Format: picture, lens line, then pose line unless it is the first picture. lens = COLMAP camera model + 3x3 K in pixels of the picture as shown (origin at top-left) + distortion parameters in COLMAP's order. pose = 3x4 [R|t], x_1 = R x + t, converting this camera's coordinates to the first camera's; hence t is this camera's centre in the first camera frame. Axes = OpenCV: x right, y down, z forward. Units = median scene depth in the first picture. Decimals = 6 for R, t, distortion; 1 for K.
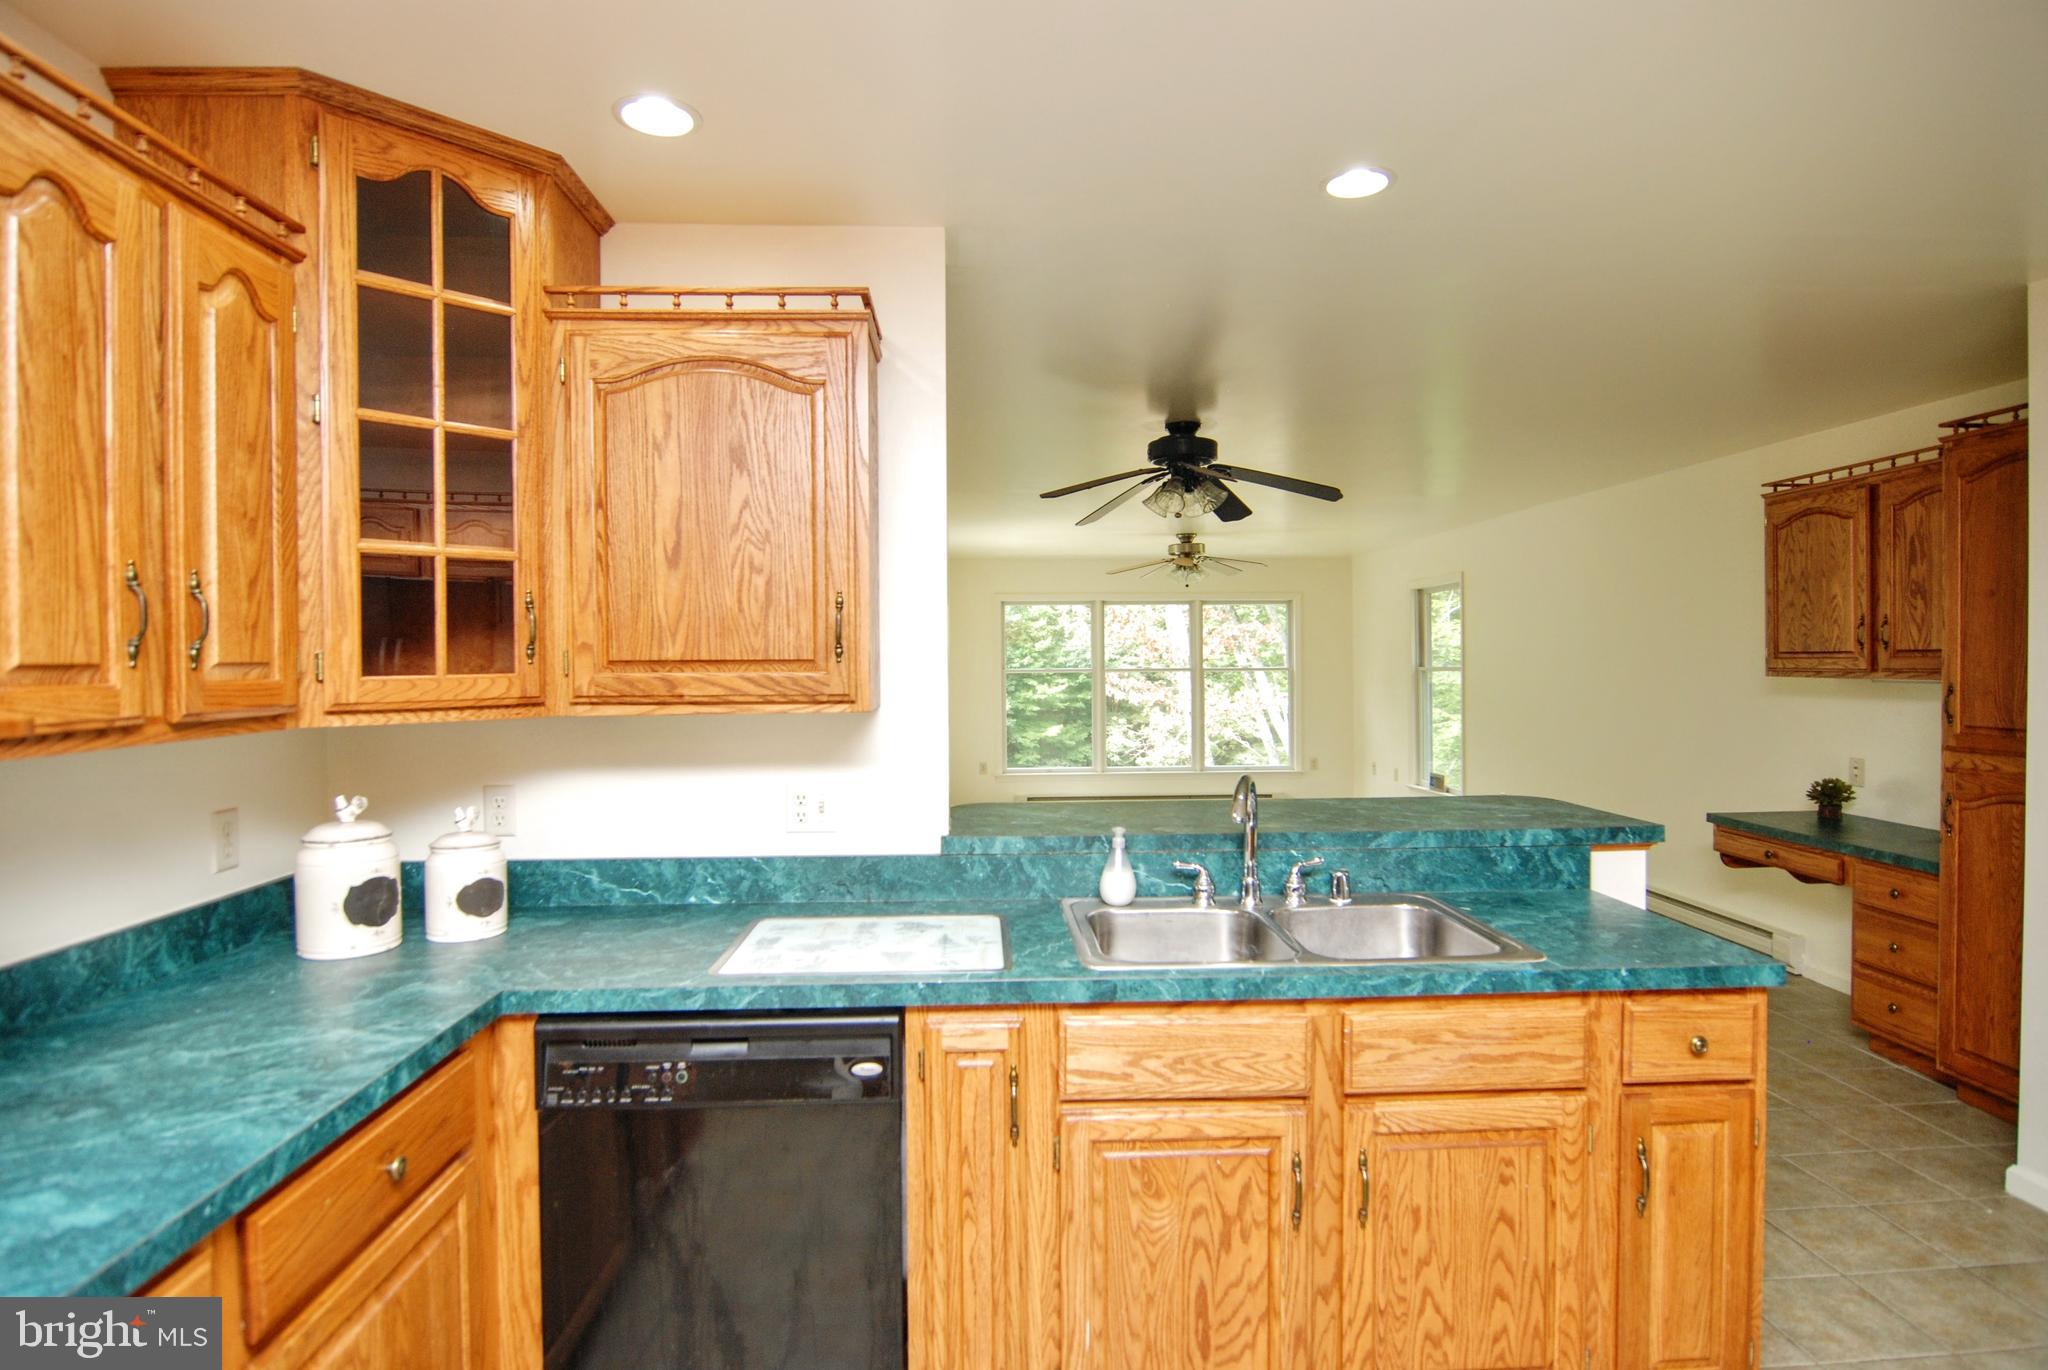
lens RADIAL K [[1100.0, 0, 1020.7], [0, 1100.0, 676.9], [0, 0, 1]] dist [-0.008107, -0.006351]
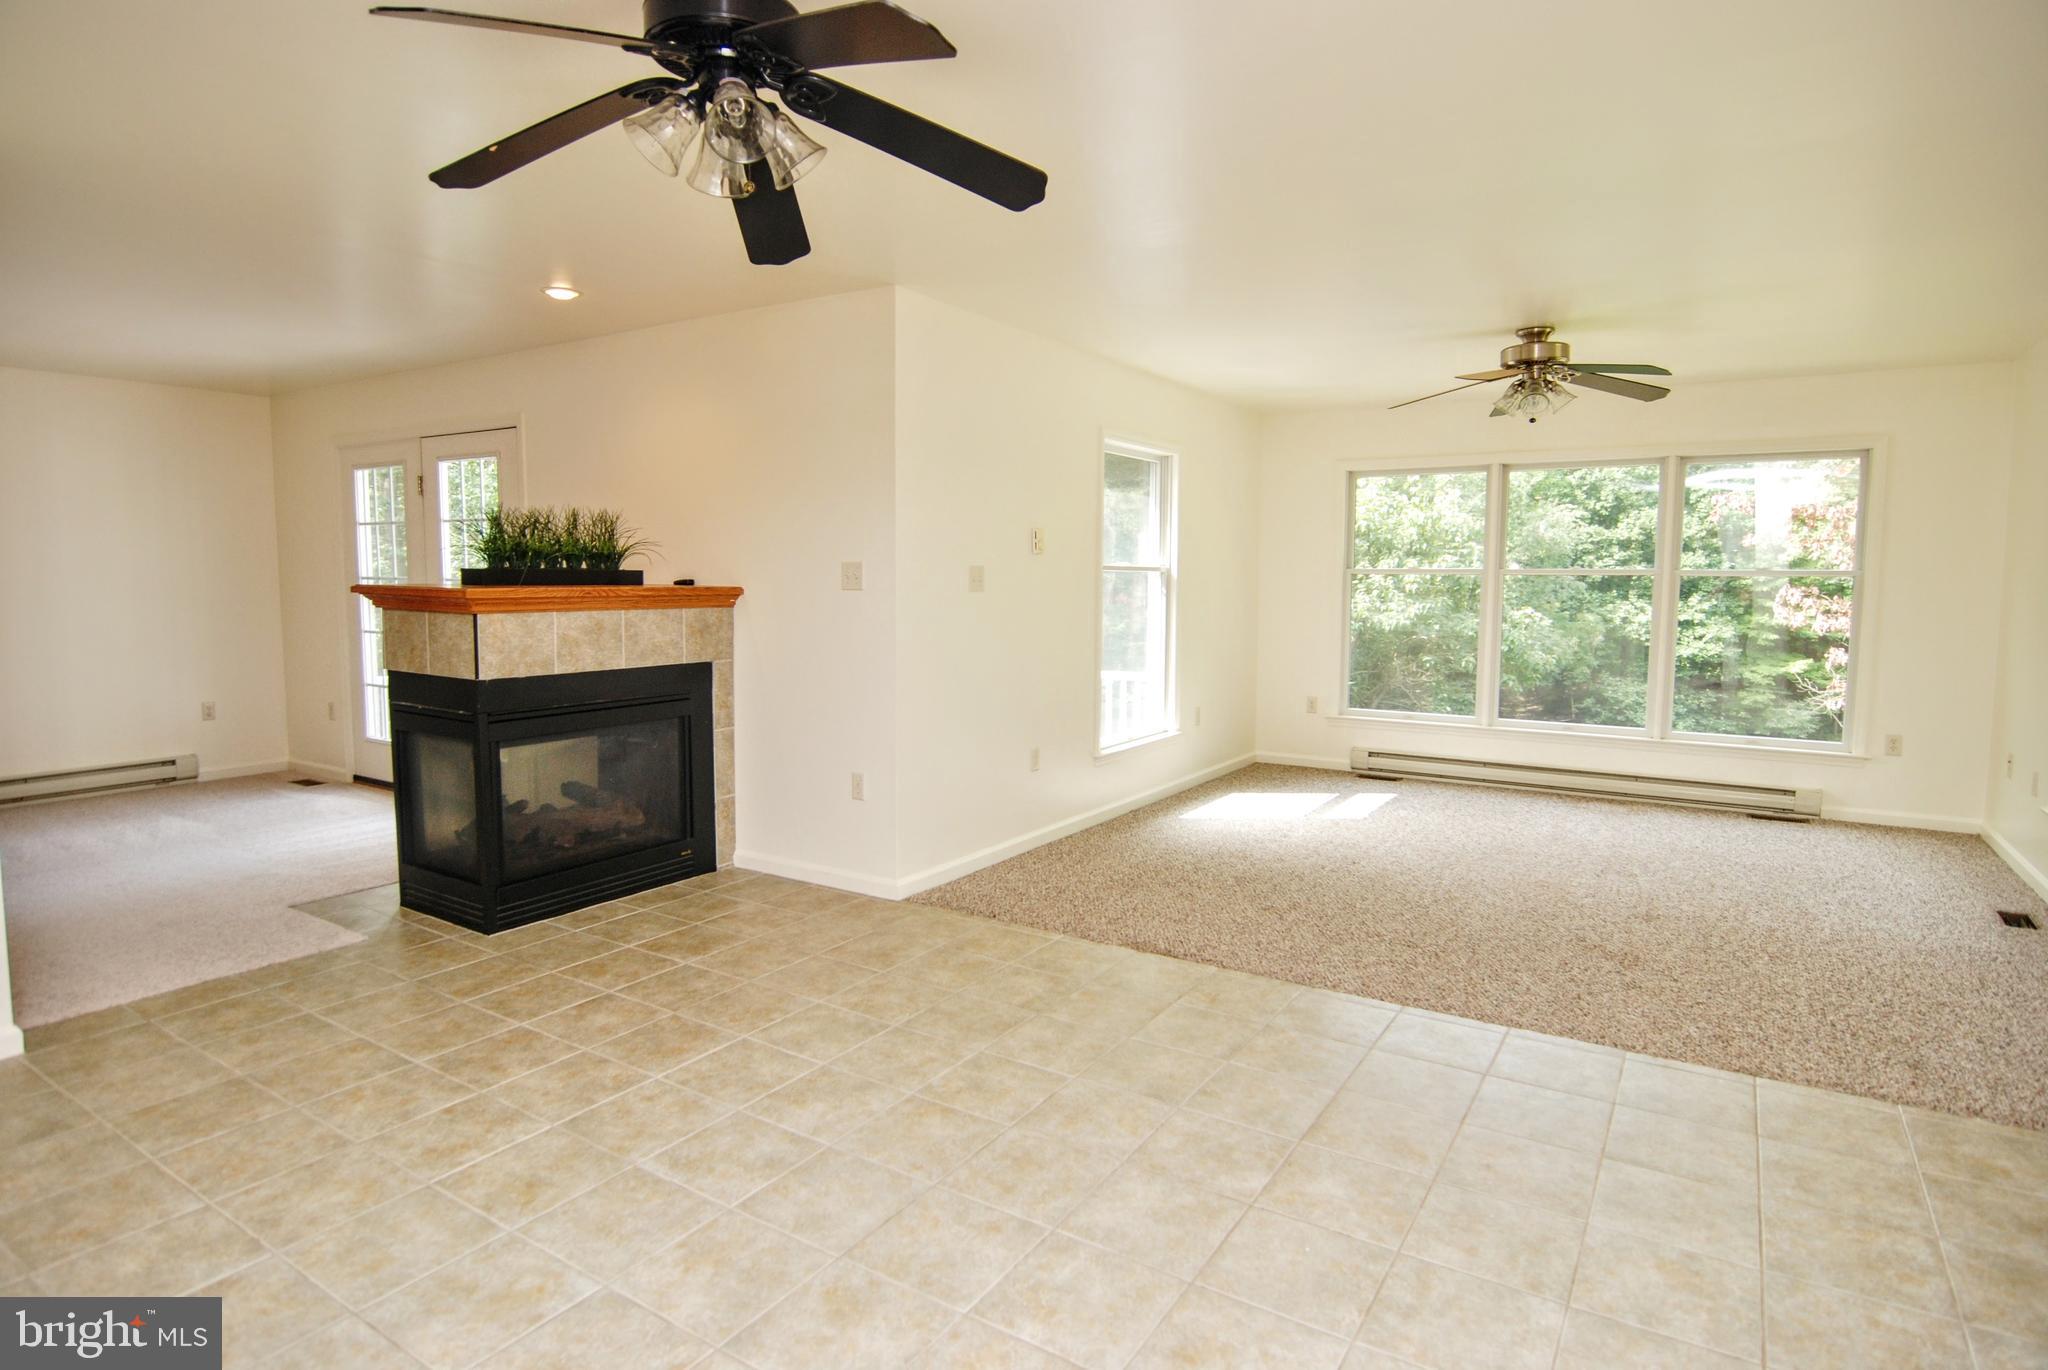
lens RADIAL K [[1100.0, 0, 1021.1], [0, 1100.0, 692.1], [0, 0, 1]] dist [-0.008107, -0.006351]
pose [[0.810857, 0.078471, -0.579960, 1.144442], [-0.023431, 0.994528, 0.101804, 0.033531], [0.584775, -0.068960, 0.808259, 1.492810]]
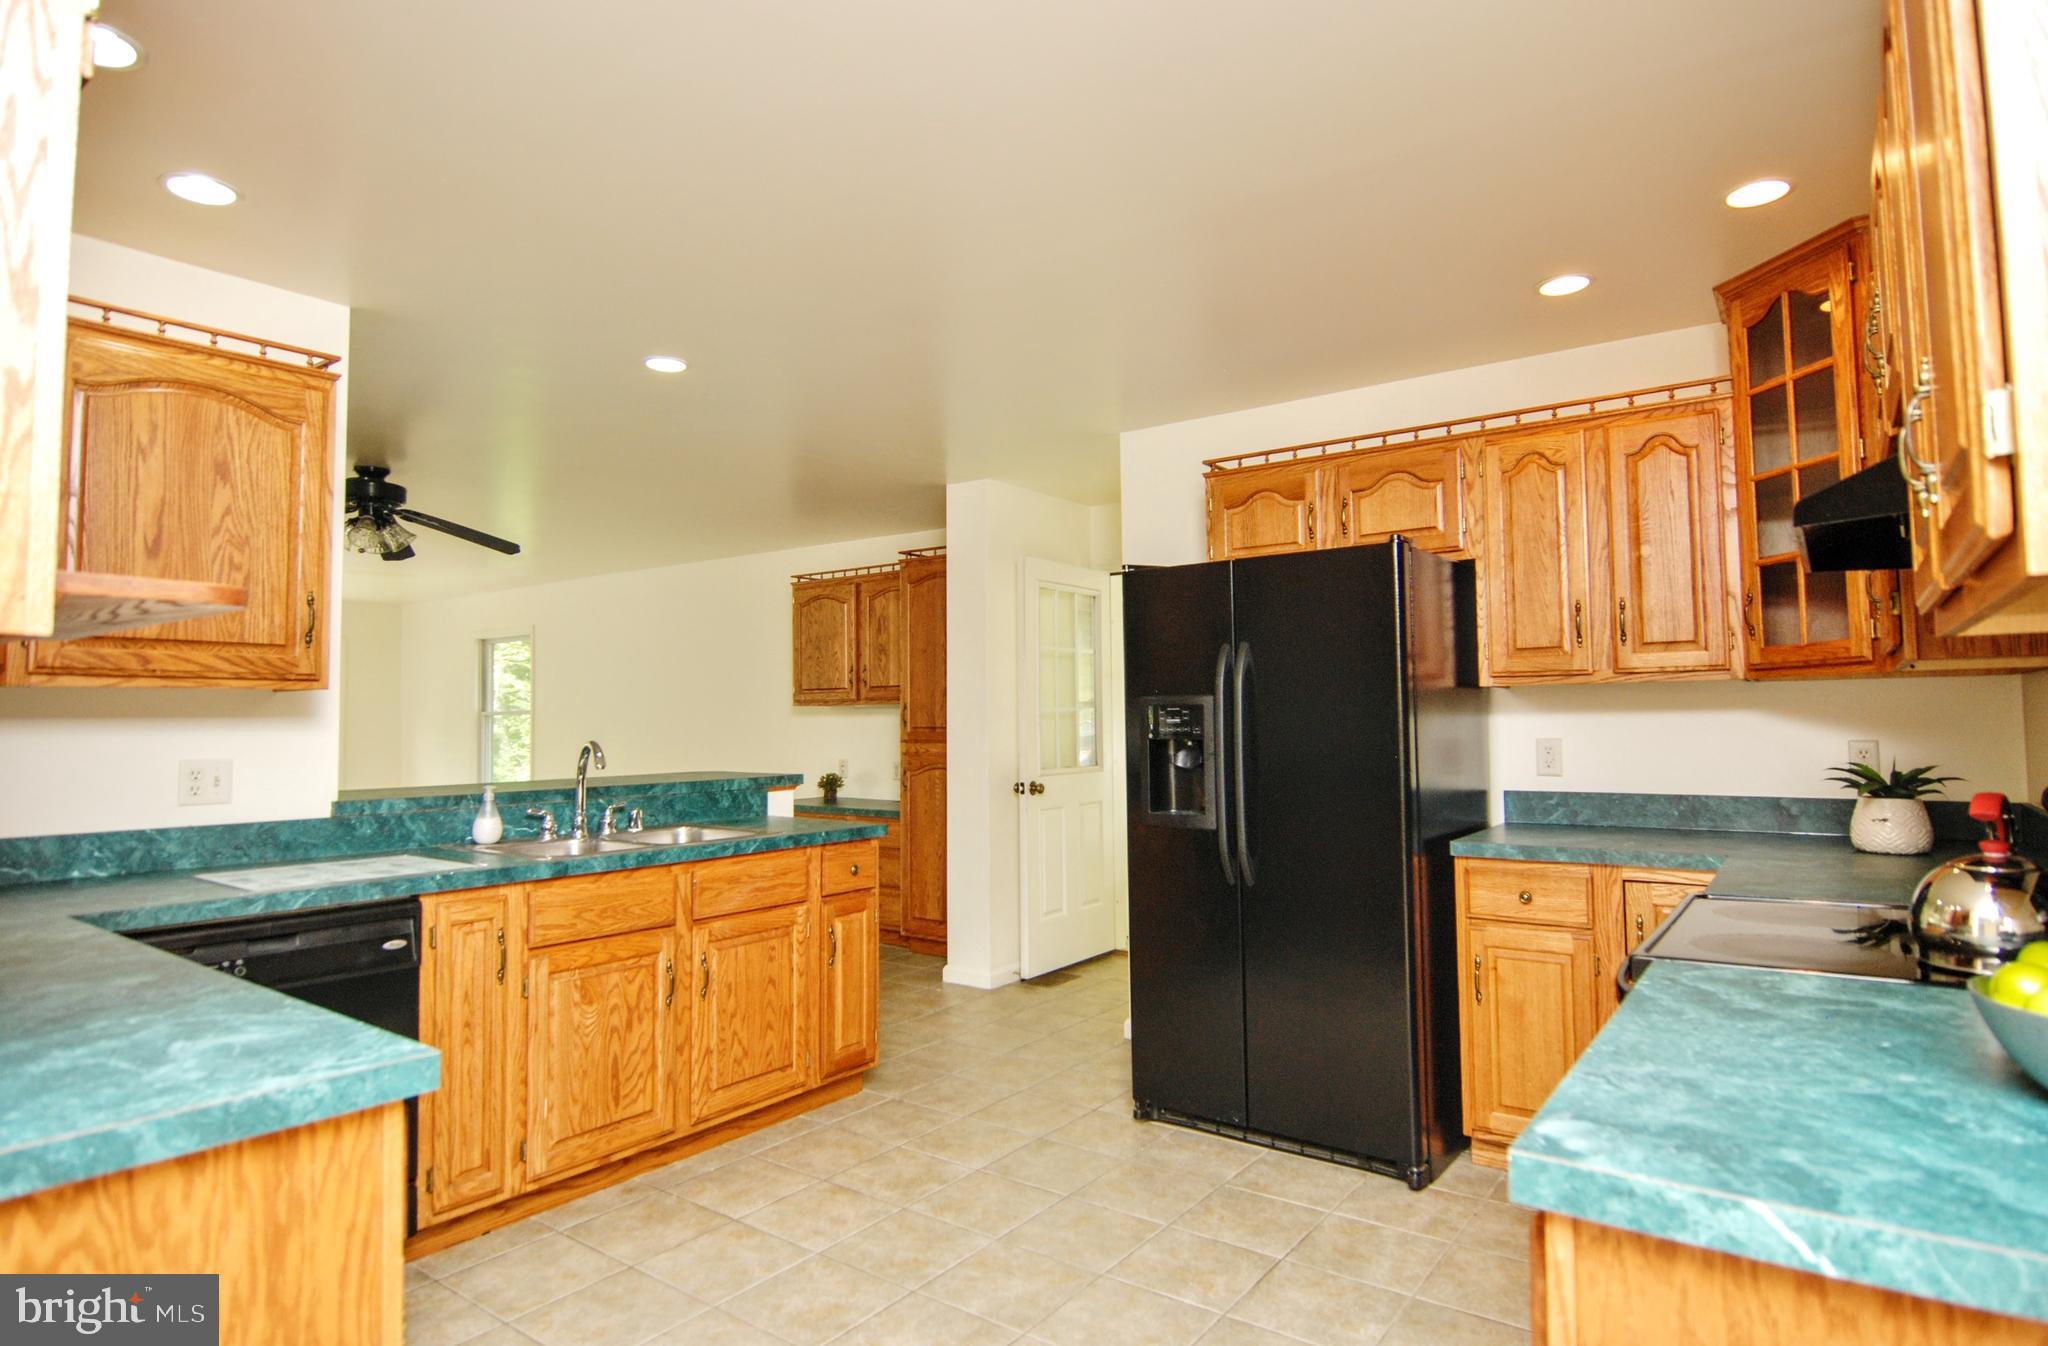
lens RADIAL K [[1123.6, 0, 1014.2], [0, 1123.6, 662.8], [0, 0, 1]] dist [0.002952, -0.000784]
pose [[0.641182, 0.040032, 0.766344, -0.625686], [0.016255, 0.997706, -0.065717, 0.099563], [-0.767216, 0.054593, 0.639061, -0.418208]]
